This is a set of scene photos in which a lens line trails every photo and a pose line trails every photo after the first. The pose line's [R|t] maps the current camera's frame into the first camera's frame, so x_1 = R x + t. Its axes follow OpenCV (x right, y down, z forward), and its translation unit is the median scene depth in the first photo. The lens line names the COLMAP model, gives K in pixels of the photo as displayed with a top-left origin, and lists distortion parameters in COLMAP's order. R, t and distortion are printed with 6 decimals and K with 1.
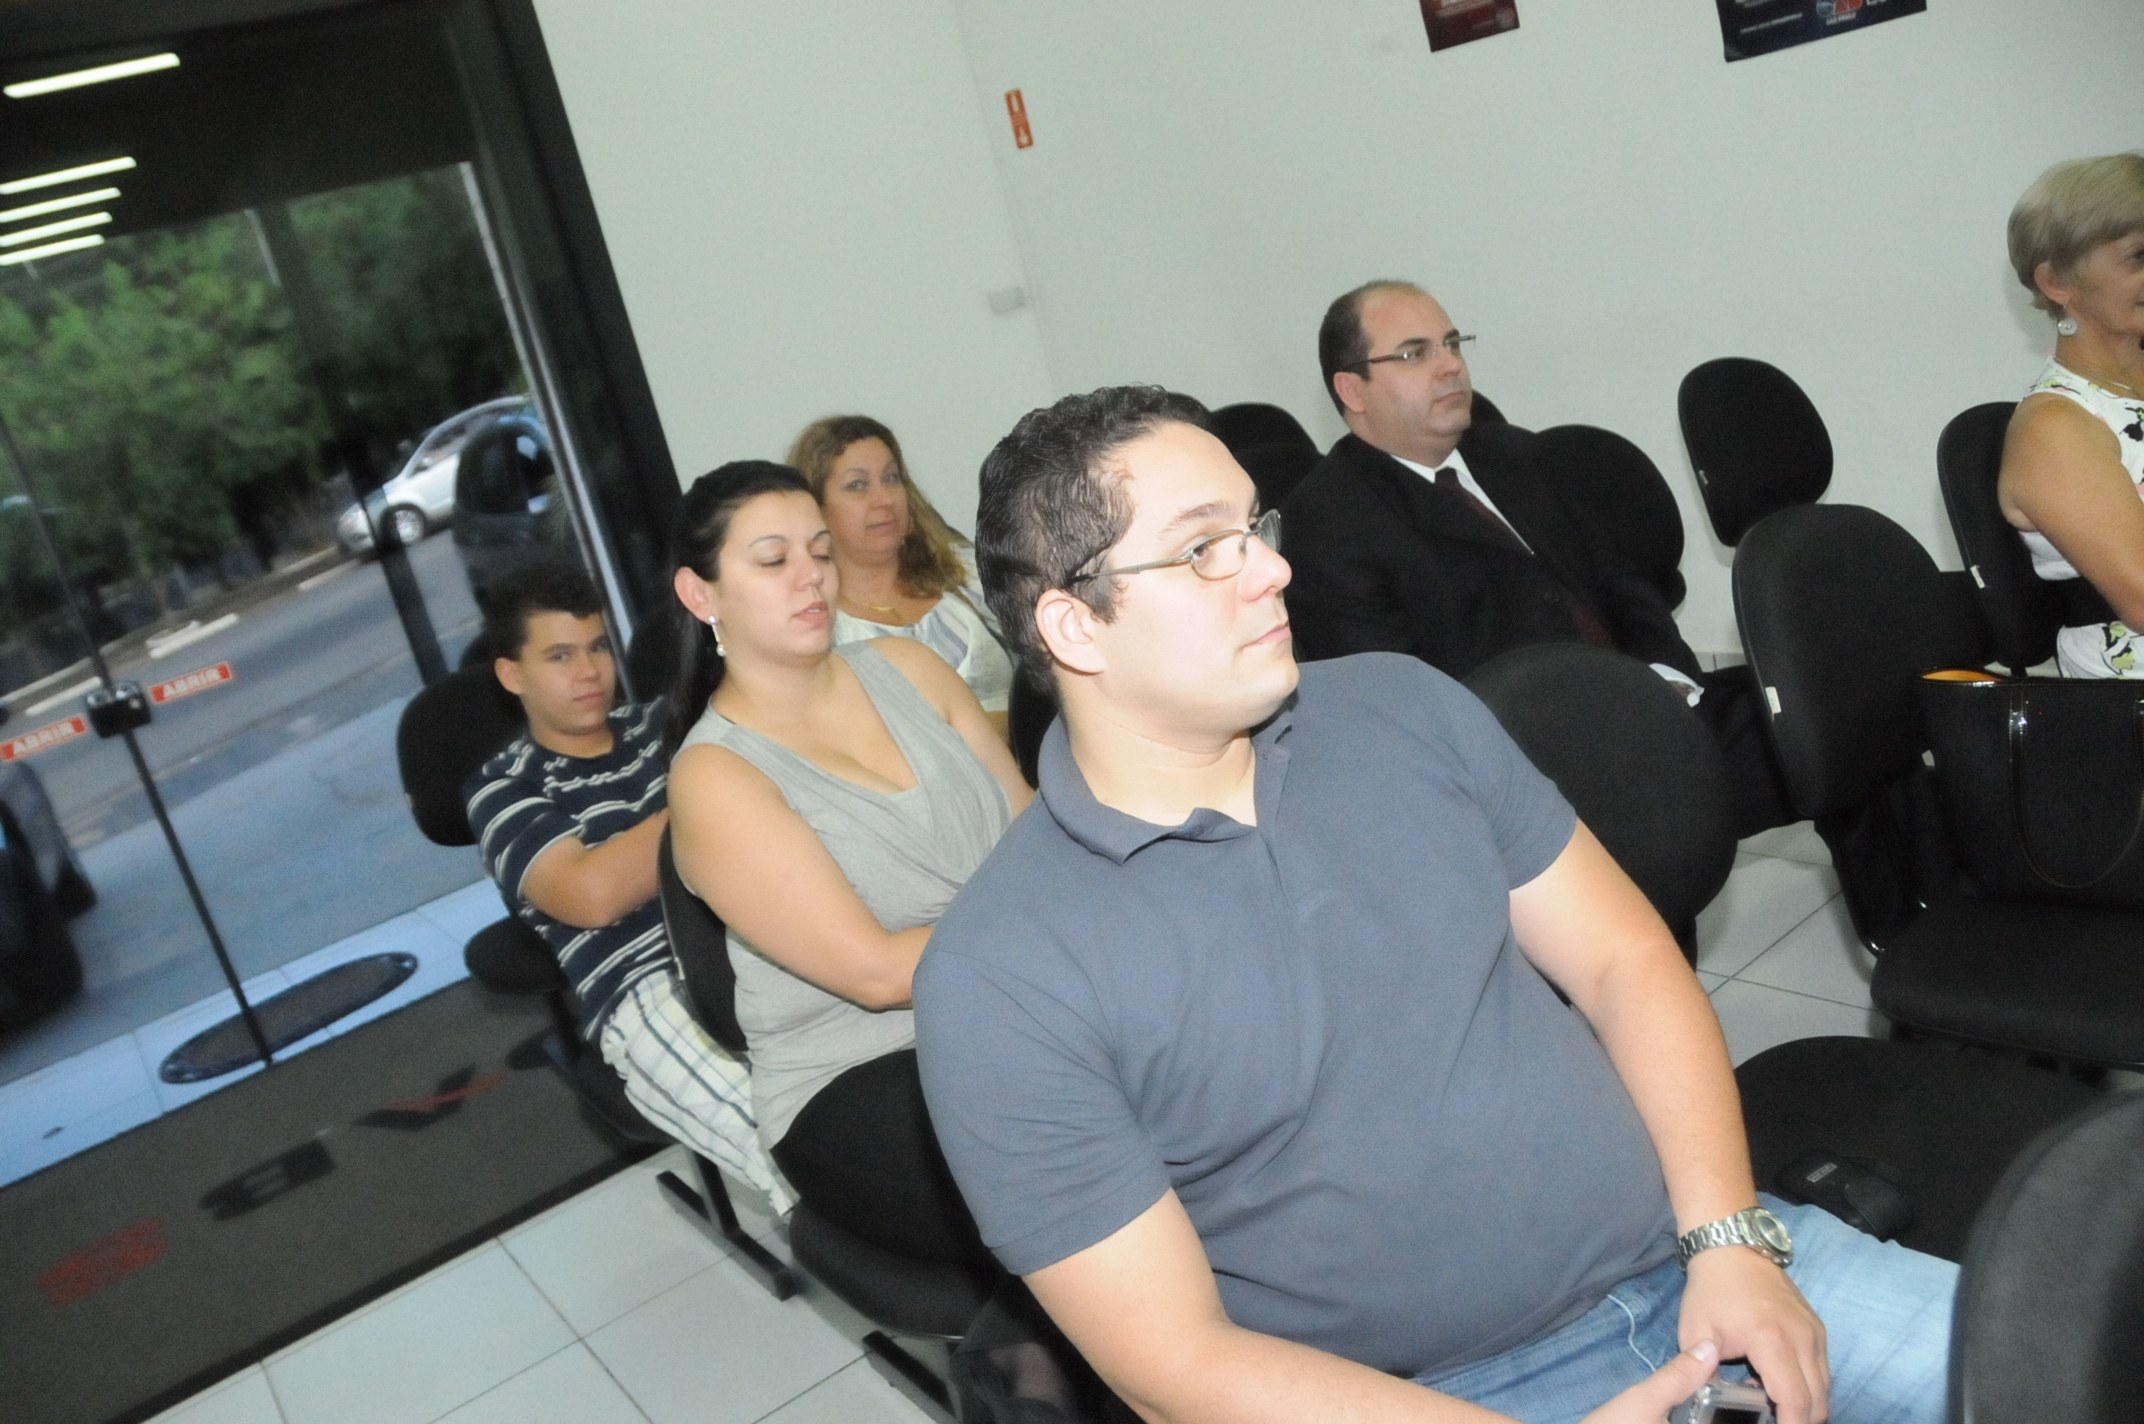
lens RADIAL K [[1670.8, 0, 1052.2], [0, 1670.8, 758.3], [0, 0, 1]] dist [-0.162647, 0.121350]
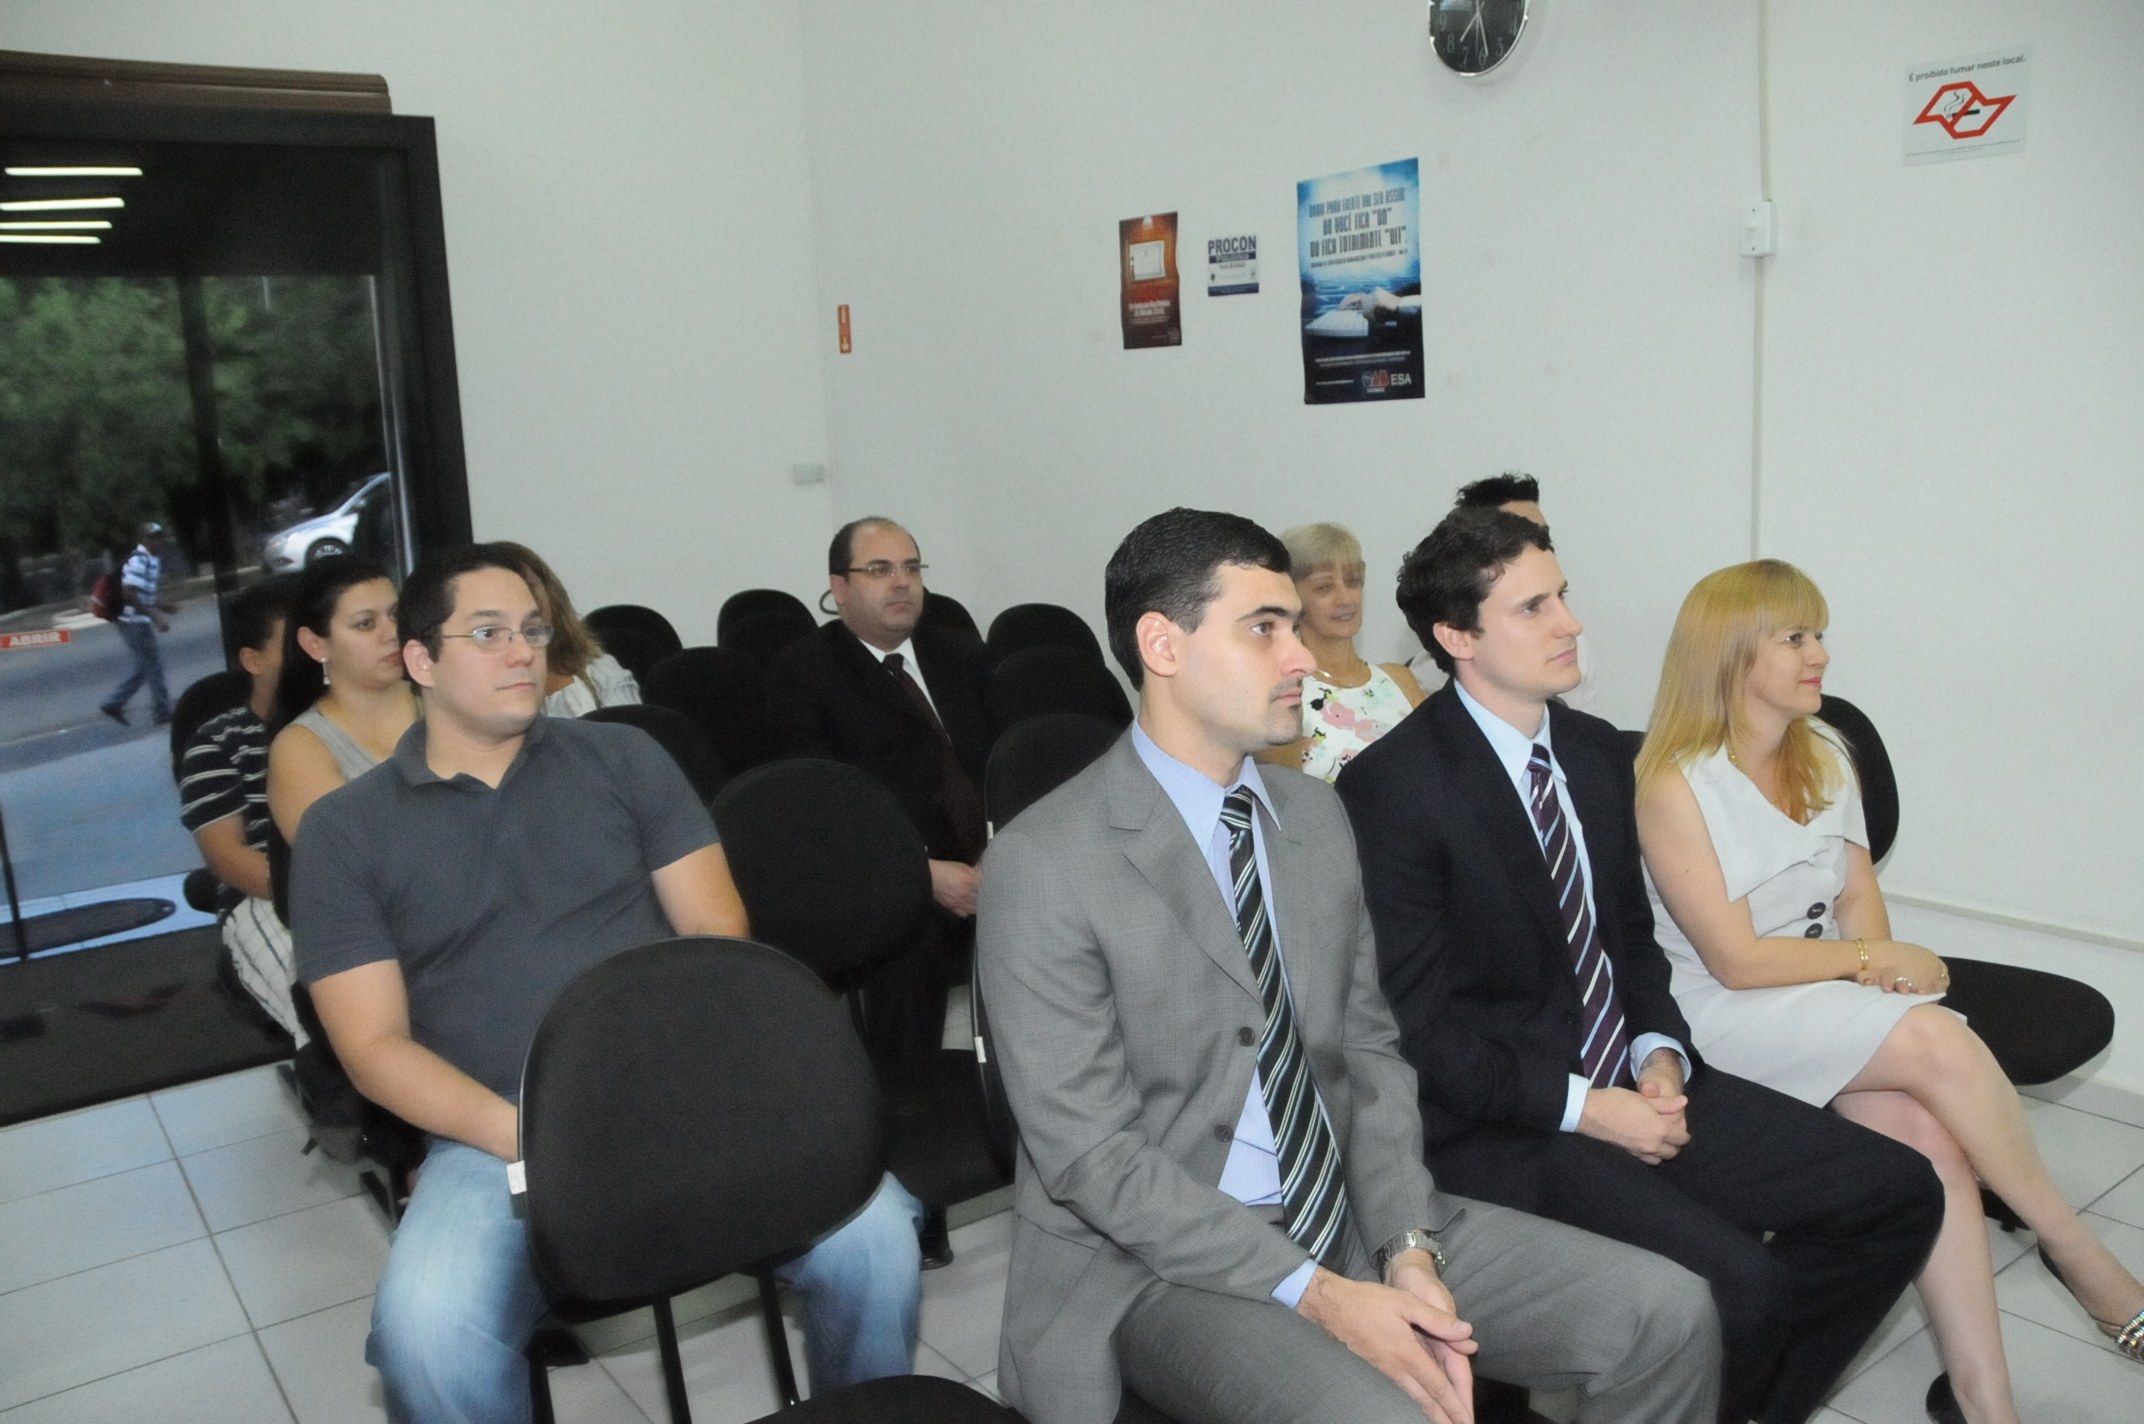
lens RADIAL K [[1677.8, 0, 1054.5], [0, 1677.8, 744.9], [0, 0, 1]] dist [-0.165150, 0.124528]
pose [[0.979432, 0.197224, 0.042620, 0.268275], [-0.191198, 0.974638, -0.116294, 0.036135], [-0.064475, 0.105753, 0.992300, -0.359843]]
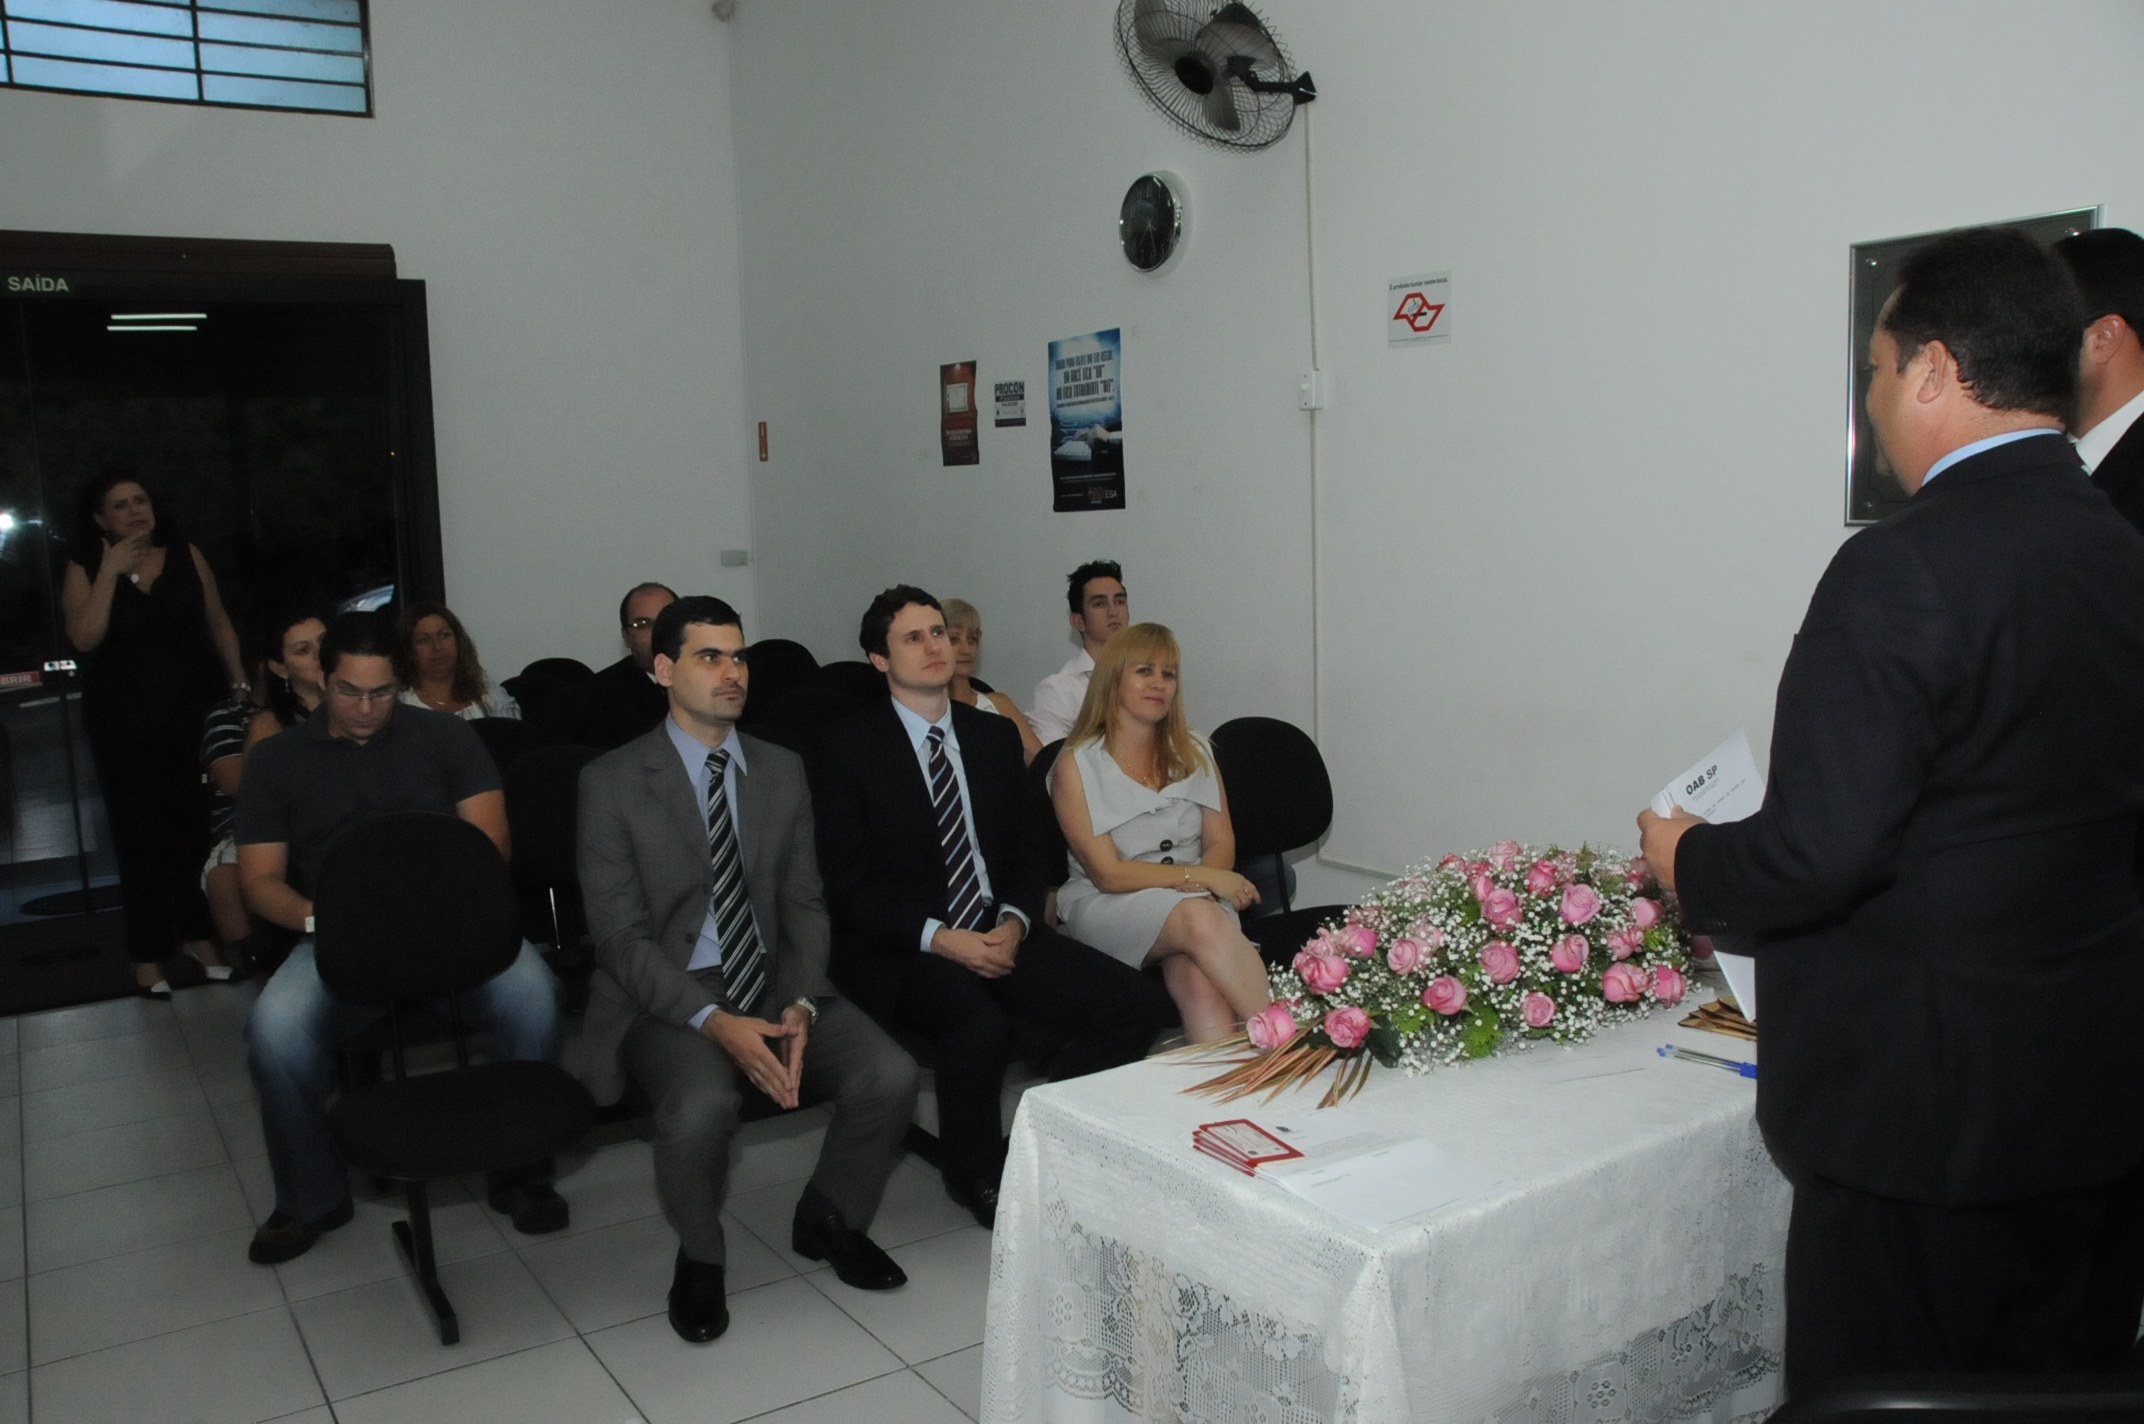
lens RADIAL K [[1677.8, 0, 1054.5], [0, 1677.8, 744.9], [0, 0, 1]] dist [-0.165150, 0.124528]
pose [[0.975409, 0.220126, -0.011002, 0.605723], [-0.219134, 0.963249, -0.155340, 0.095142], [-0.023597, 0.153932, 0.987800, -0.868219]]
